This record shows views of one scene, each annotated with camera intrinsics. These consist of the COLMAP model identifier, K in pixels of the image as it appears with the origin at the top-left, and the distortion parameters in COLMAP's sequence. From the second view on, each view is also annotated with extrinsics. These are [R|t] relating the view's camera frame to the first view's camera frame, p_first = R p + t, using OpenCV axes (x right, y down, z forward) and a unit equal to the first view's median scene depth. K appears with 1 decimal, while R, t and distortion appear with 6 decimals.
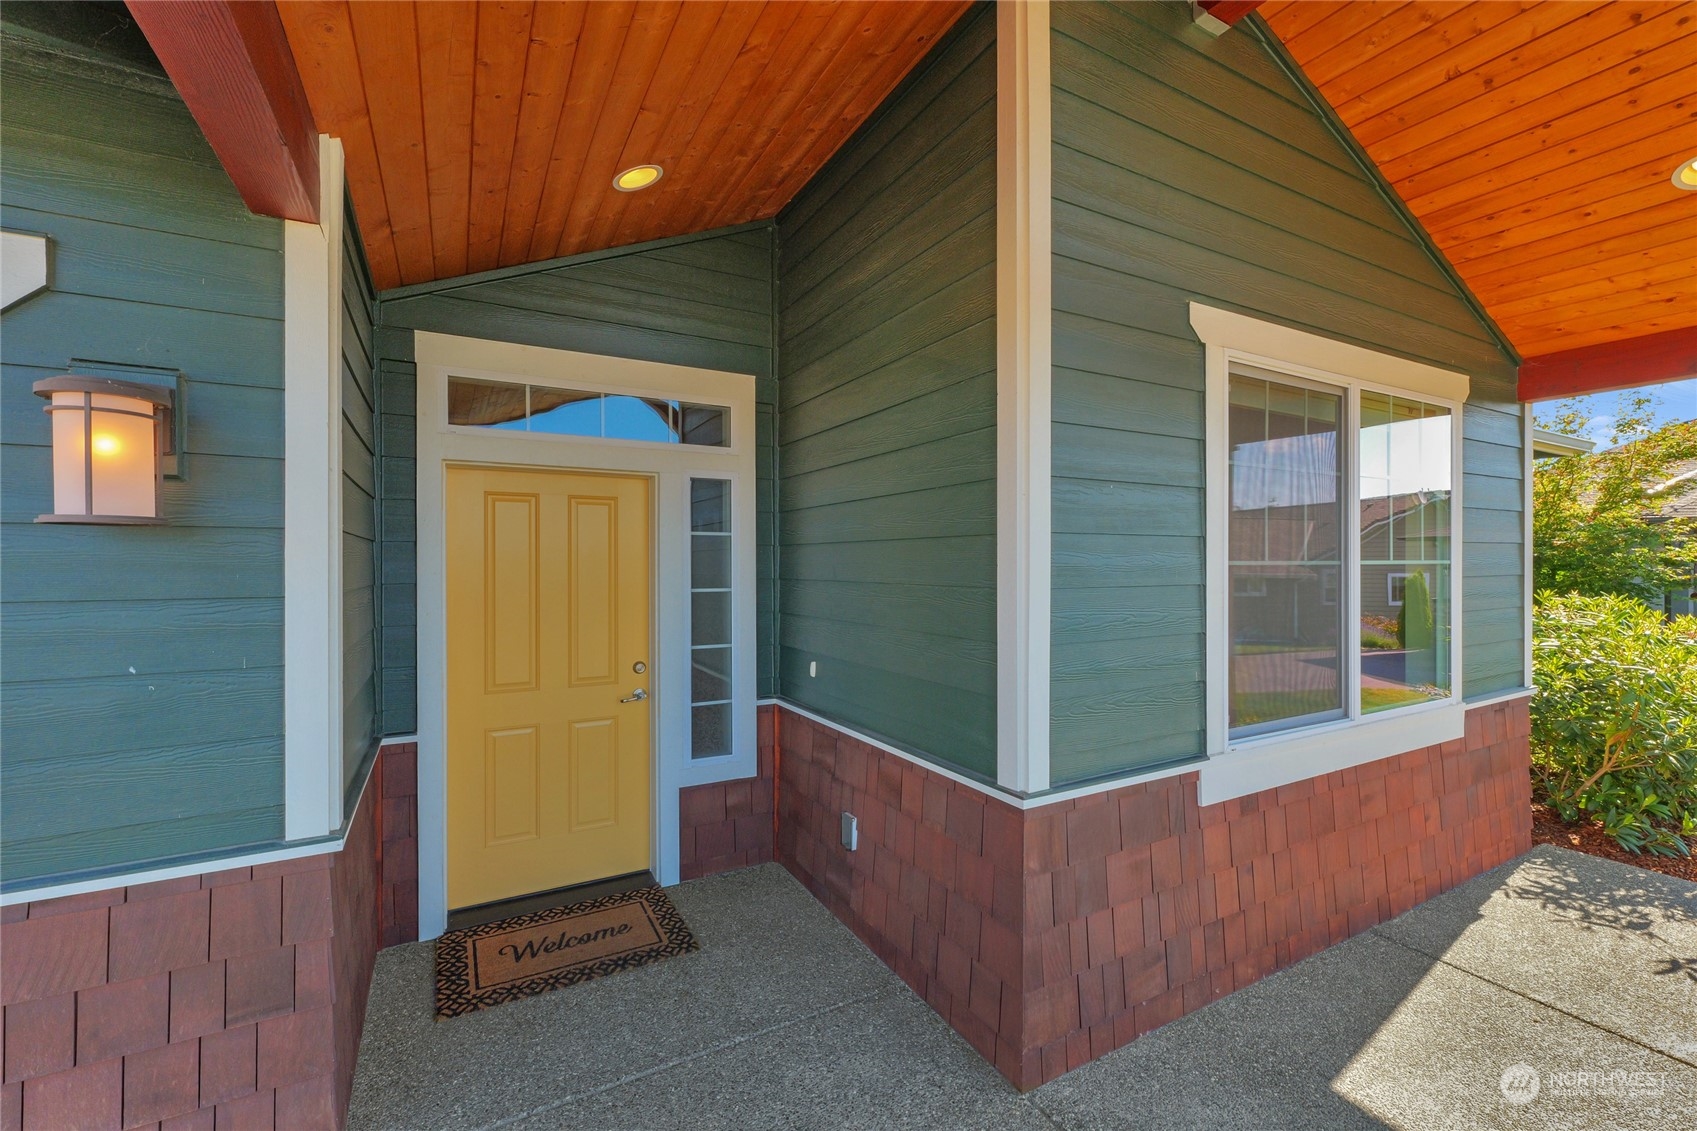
lens RADIAL K [[687.4, 0, 820.5], [0, 687.4, 552.4], [0, 0, 1]] dist [0.001609, 0.000305]
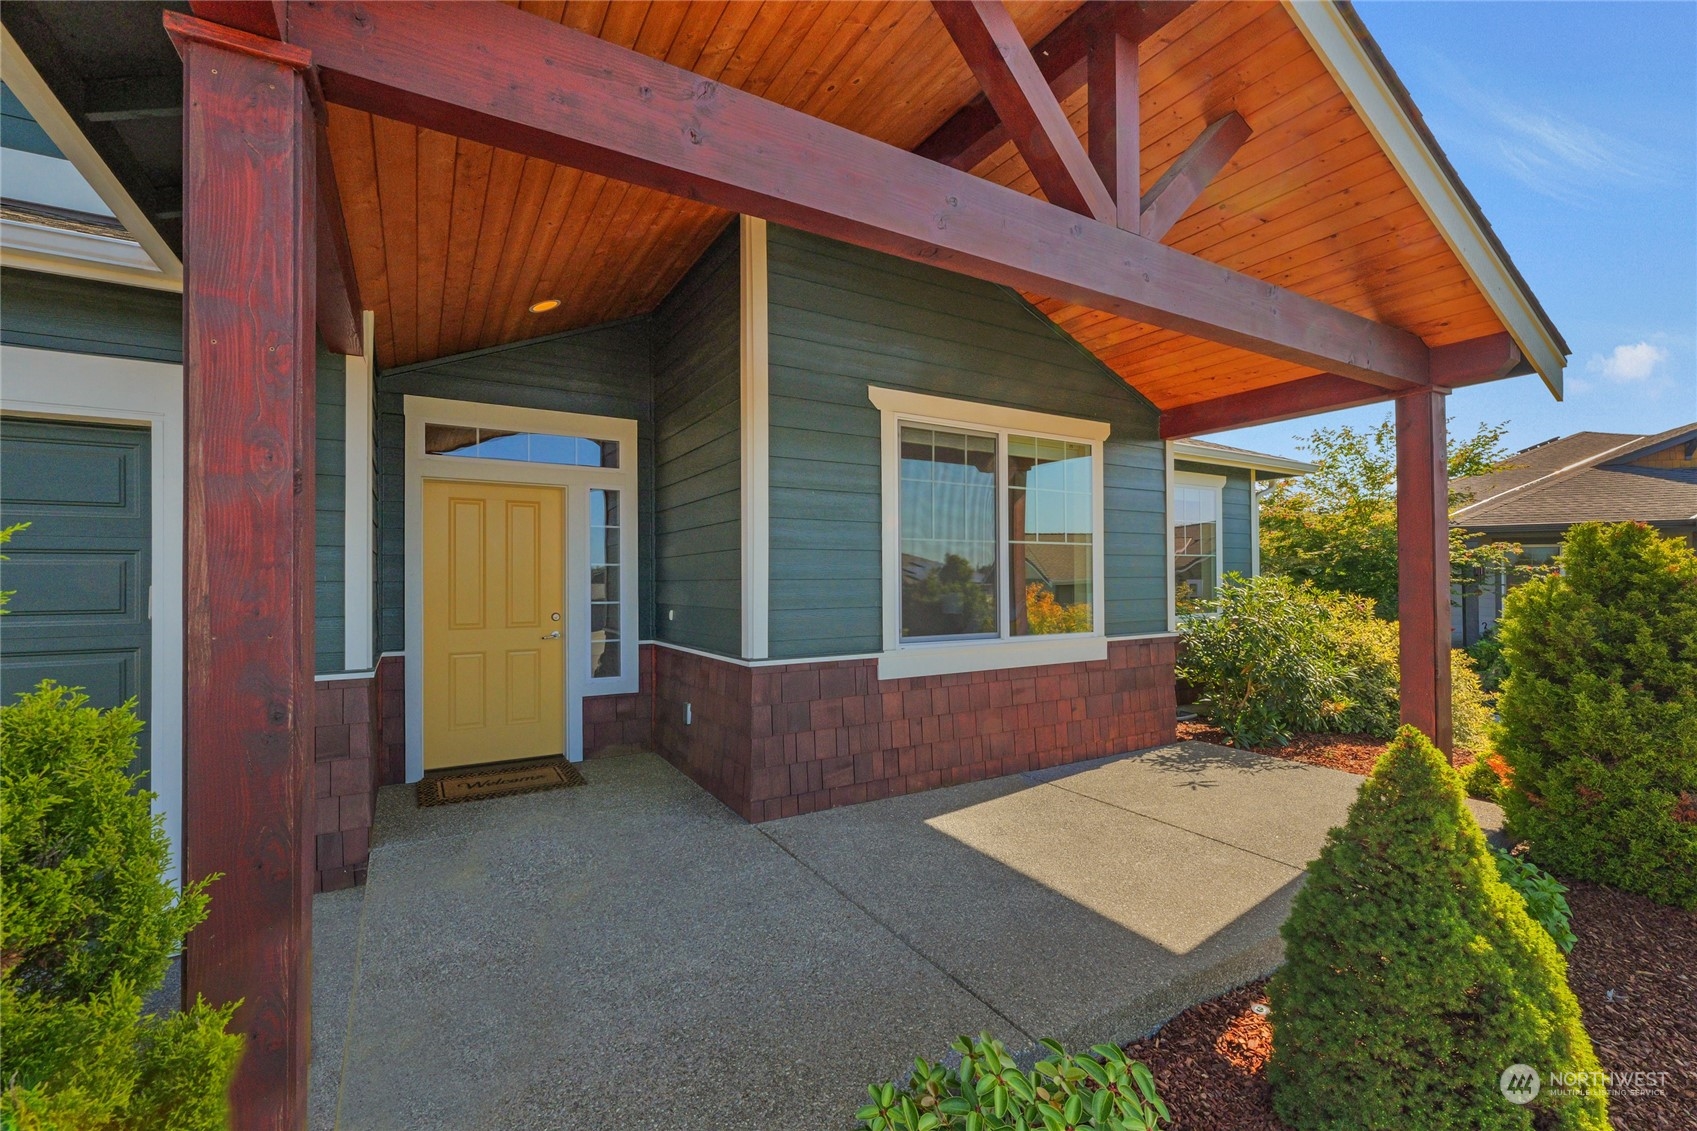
lens RADIAL K [[726.5, 0, 848.5], [0, 726.5, 565.5], [0, 0, 1]] dist [0.000490, 0.000438]
pose [[0.998744, -0.003983, 0.049941, 0.348076], [0.004594, 0.999916, -0.012124, 0.095232], [-0.049888, 0.012338, 0.998679, -0.719007]]
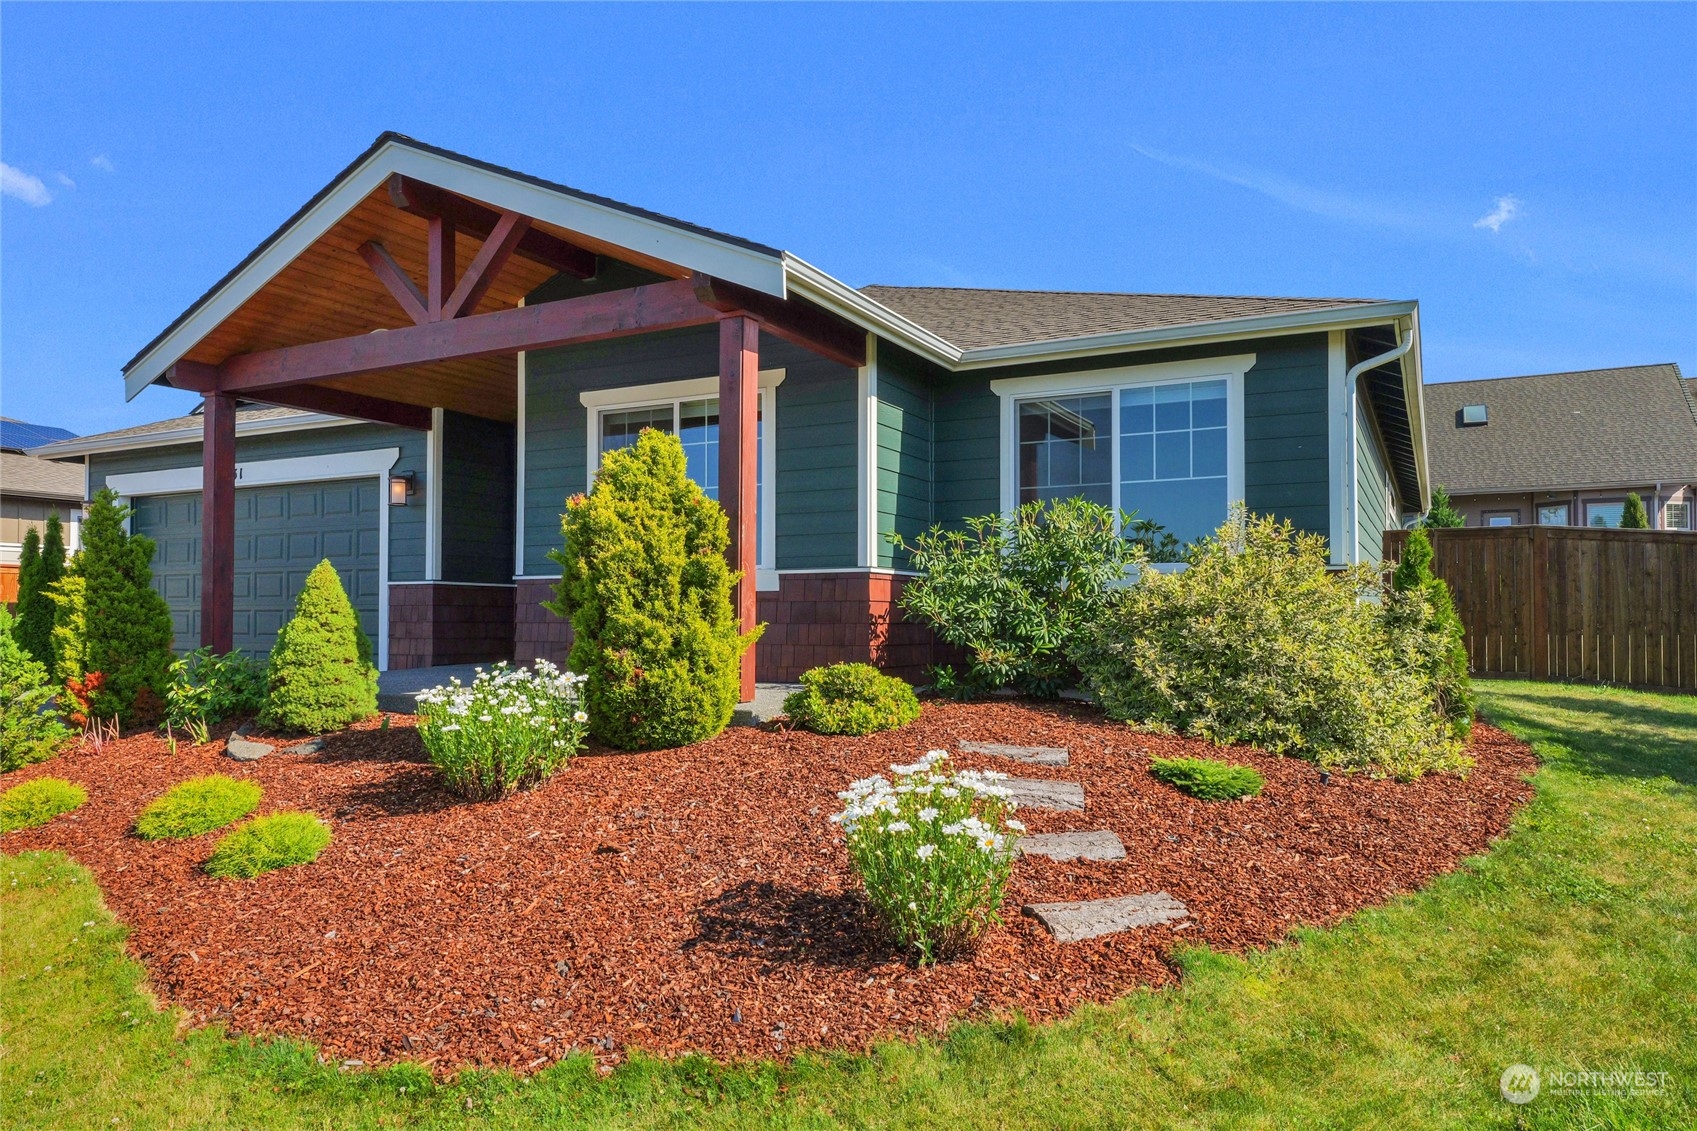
lens RADIAL K [[1101.5, 0, 848.5], [0, 1101.5, 565.5], [0, 0, 1]] dist [0.000352, 0.000036]
pose [[0.558249, -0.030805, -0.829101, 3.928303], [0.008868, 0.999475, -0.031164, 0.359567], [0.829626, 0.010045, 0.558229, -0.390035]]
